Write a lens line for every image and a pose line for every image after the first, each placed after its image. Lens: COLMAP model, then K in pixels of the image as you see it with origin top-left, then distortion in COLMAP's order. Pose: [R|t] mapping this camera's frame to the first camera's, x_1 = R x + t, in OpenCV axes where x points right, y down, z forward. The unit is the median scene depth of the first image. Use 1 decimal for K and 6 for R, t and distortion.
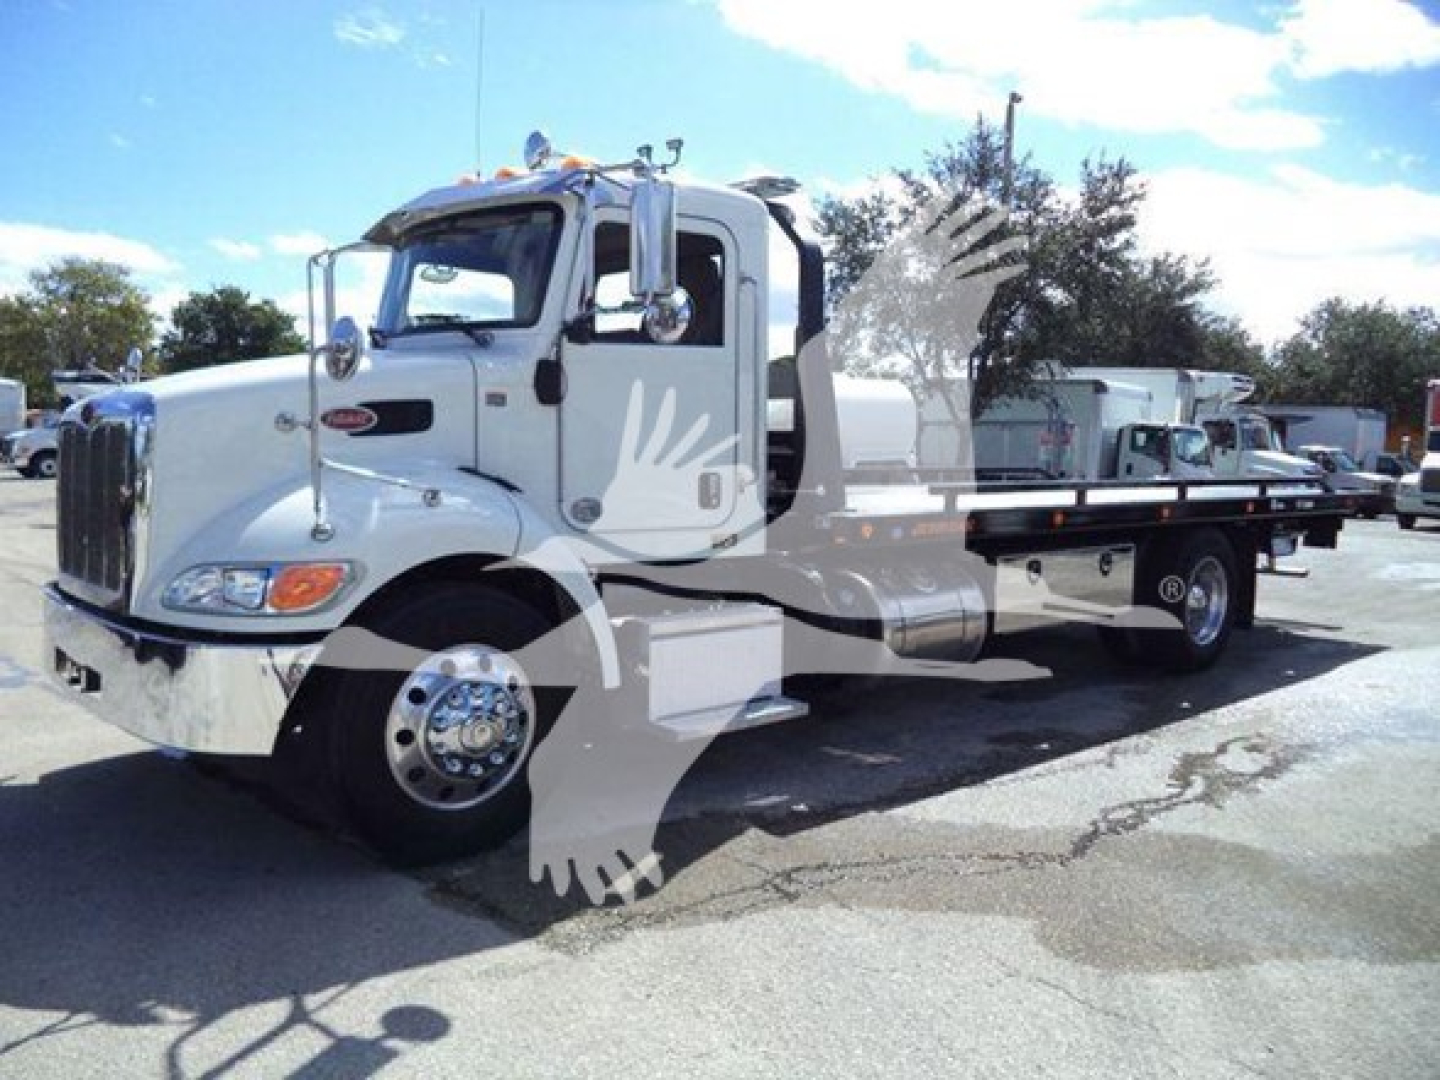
lens RADIAL K [[1164.4, 0, 715.9], [0, 1164.4, 566.6], [0, 0, 1]] dist [-0.017745, -0.009295]
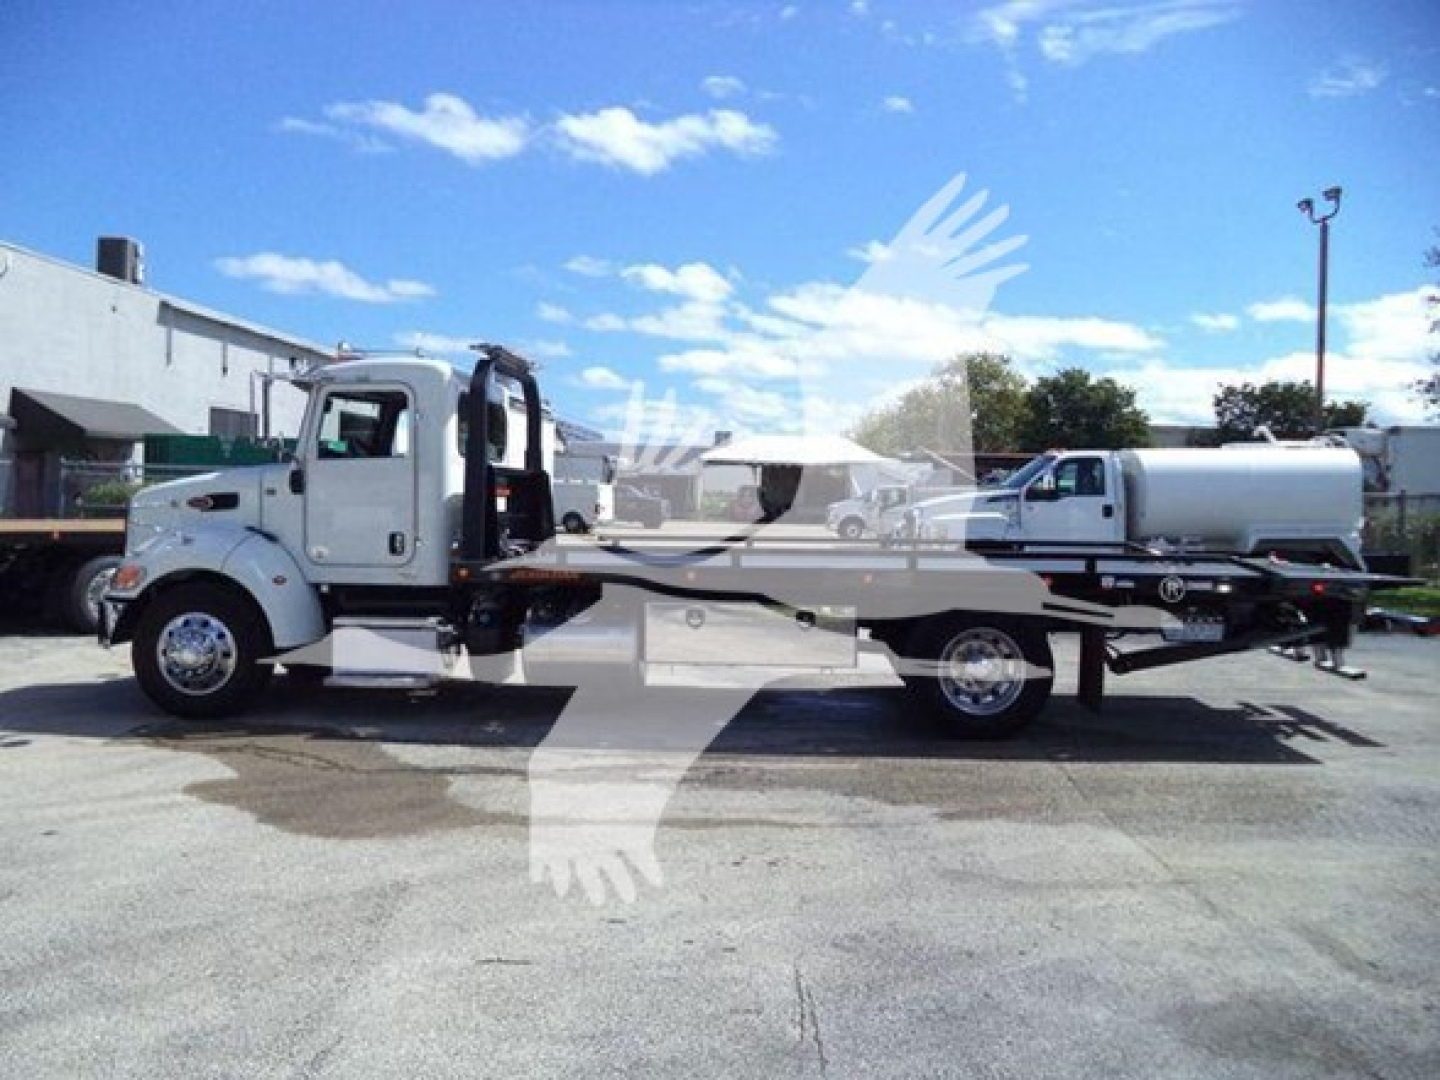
lens RADIAL K [[1158.4, 0, 714.5], [0, 1158.4, 555.2], [0, 0, 1]] dist [-0.004177, -0.000235]
pose [[0.720637, 0.031060, -0.692616, 1.385959], [-0.079267, 0.996136, -0.037803, -0.022066], [0.688766, 0.082144, 0.720315, 0.120365]]
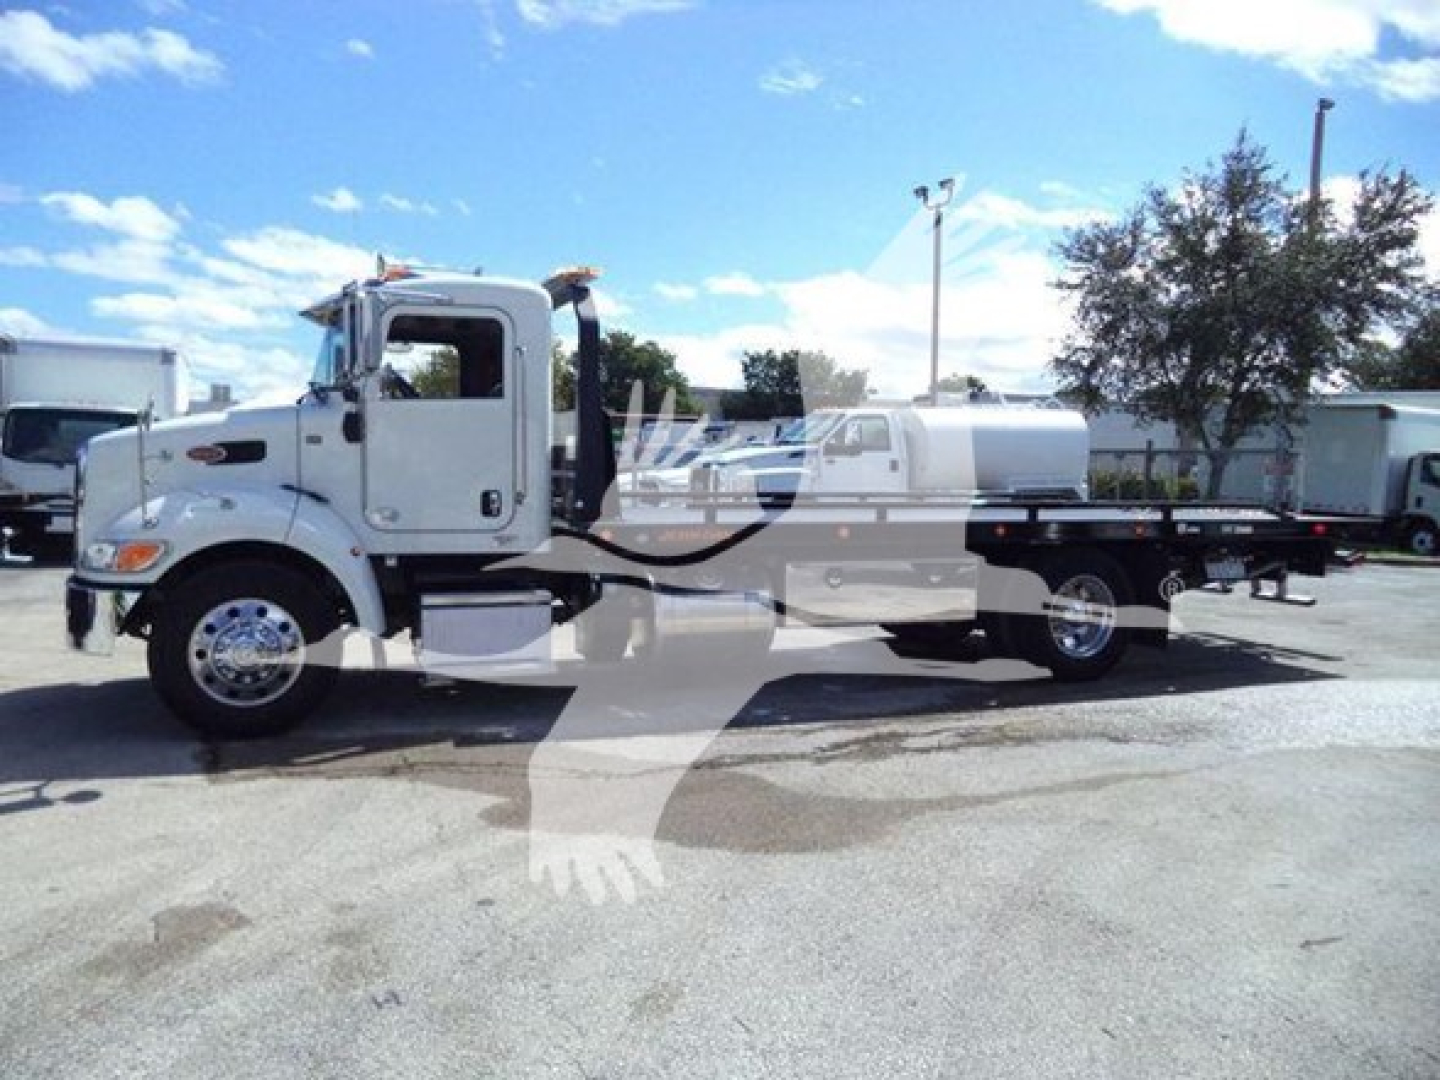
lens RADIAL K [[1152.6, 0, 722.7], [0, 1152.6, 595.2], [0, 0, 1]] dist [-0.037467, -0.005501]
pose [[0.944774, 0.037142, -0.325610, 0.659428], [-0.036679, 0.999298, 0.007563, 0.020416], [0.325662, 0.004797, 0.945474, -0.176515]]
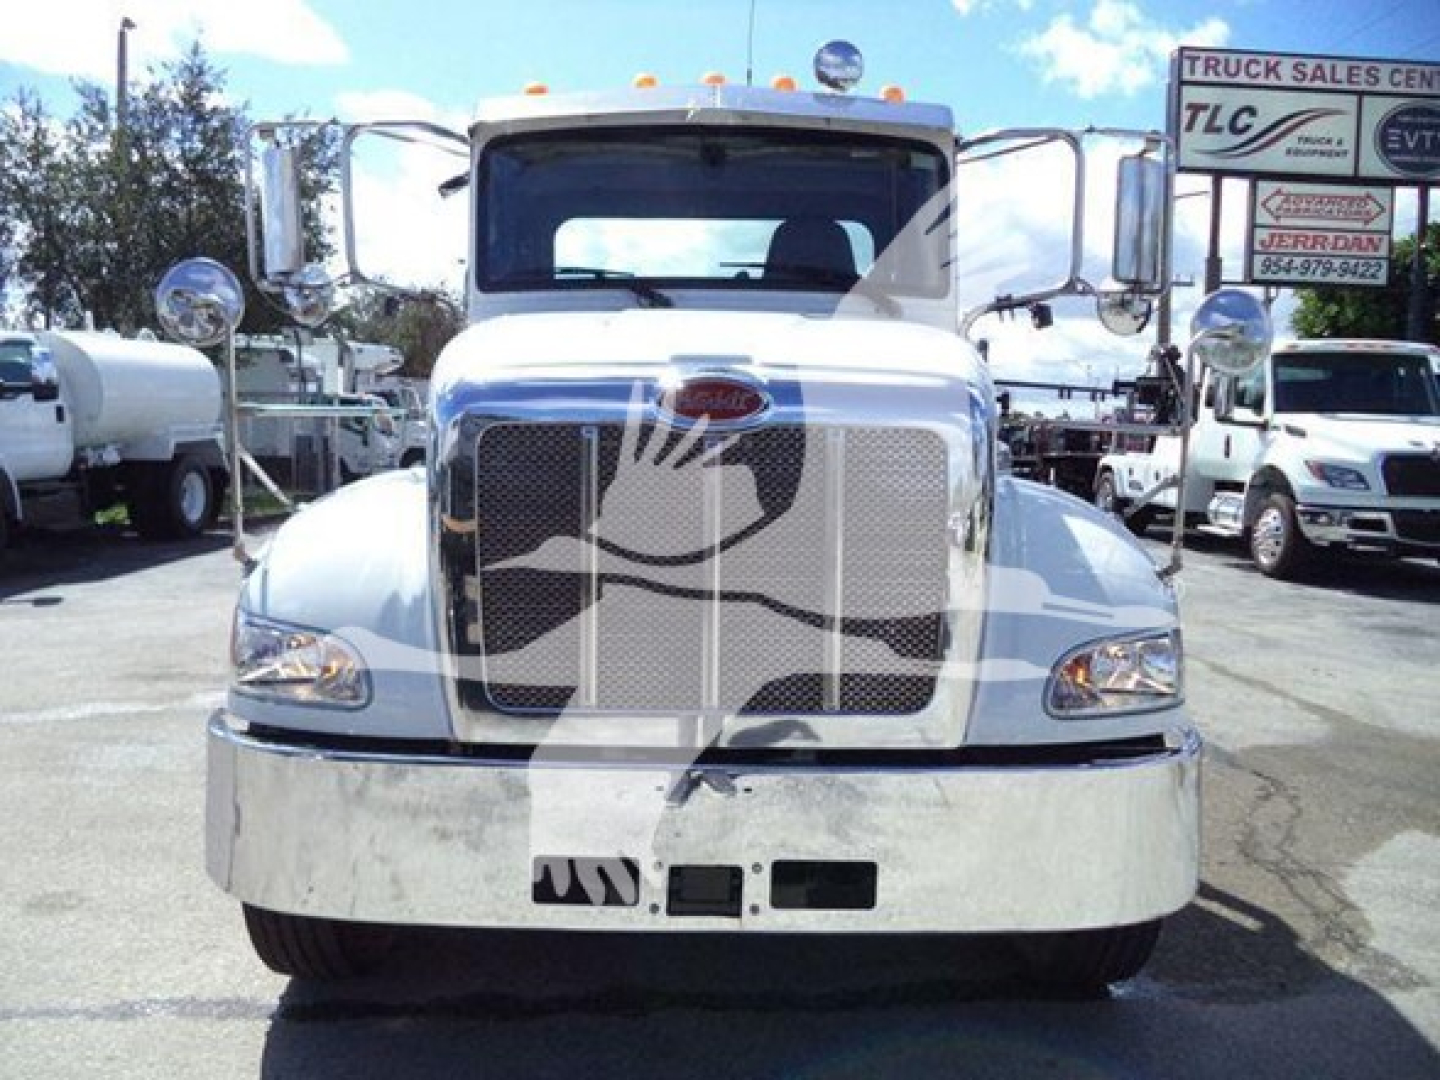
lens RADIAL K [[1181.7, 0, 720.0], [0, 1181.7, 540.0], [0, 0, 1]] dist [-0.030830, 0.002661]
pose [[0.665849, -0.083159, 0.741438, -0.725229], [0.080348, 0.995982, 0.039552, -0.069110], [-0.741748, 0.033238, 0.669855, 0.473336]]
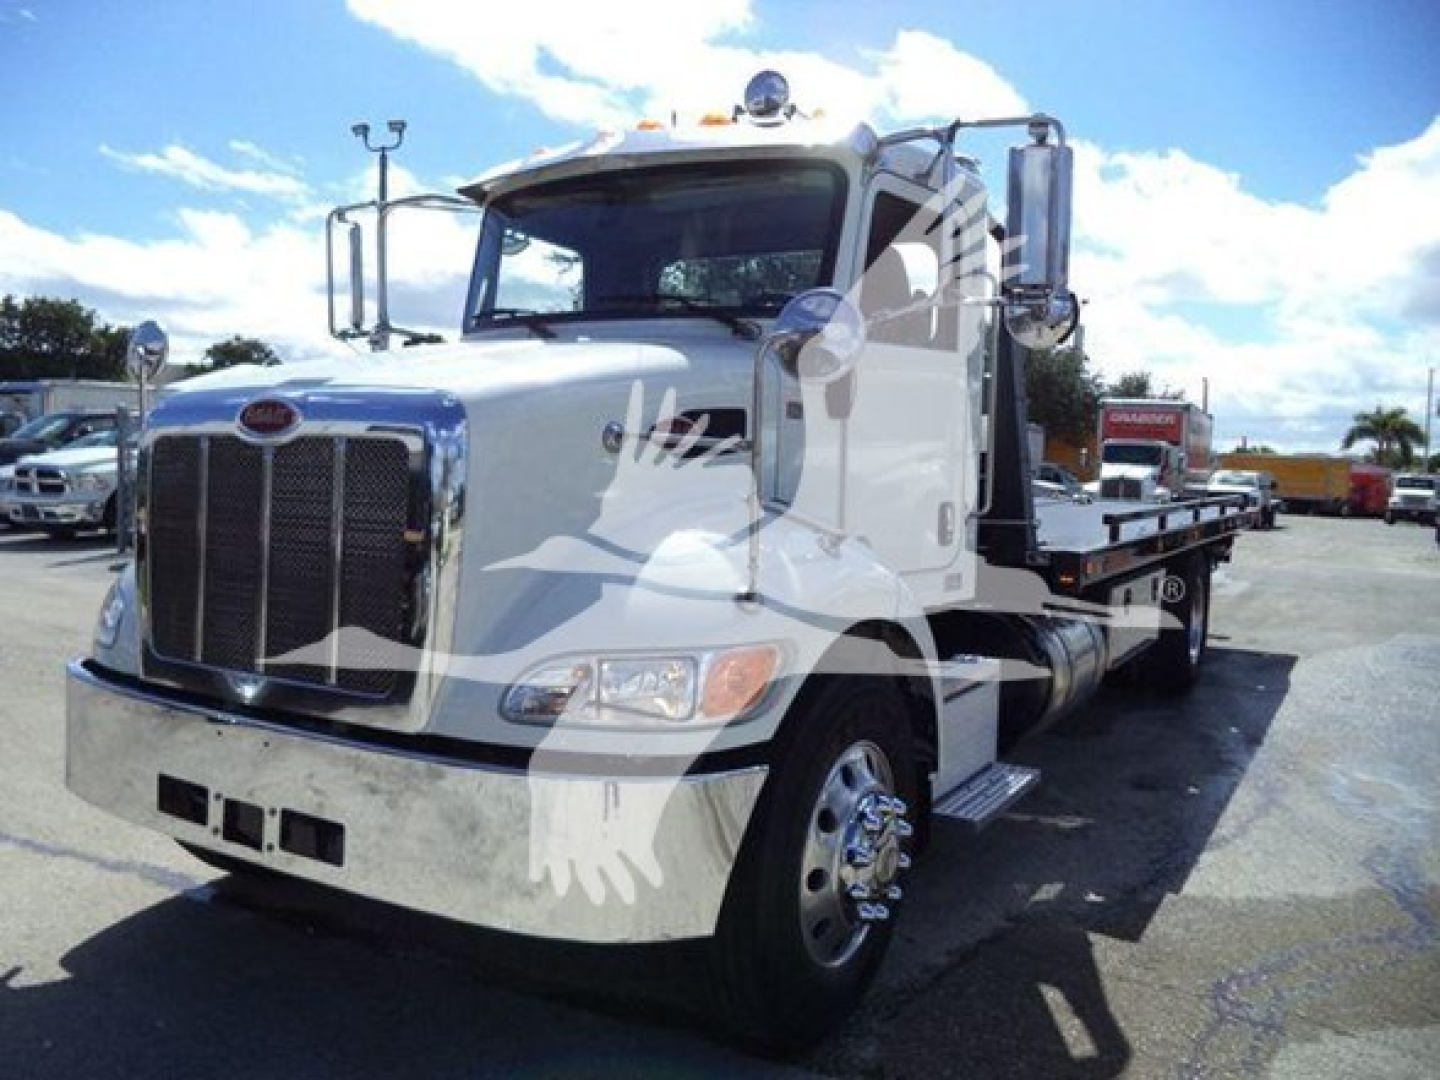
lens RADIAL K [[1181.7, 0, 720.0], [0, 1181.7, 540.0], [0, 0, 1]] dist [-0.030830, 0.002661]
pose [[0.955298, -0.012035, 0.295399, -0.377993], [0.020124, 0.999501, -0.024357, -0.032930], [-0.294958, 0.029212, 0.955063, 0.220612]]
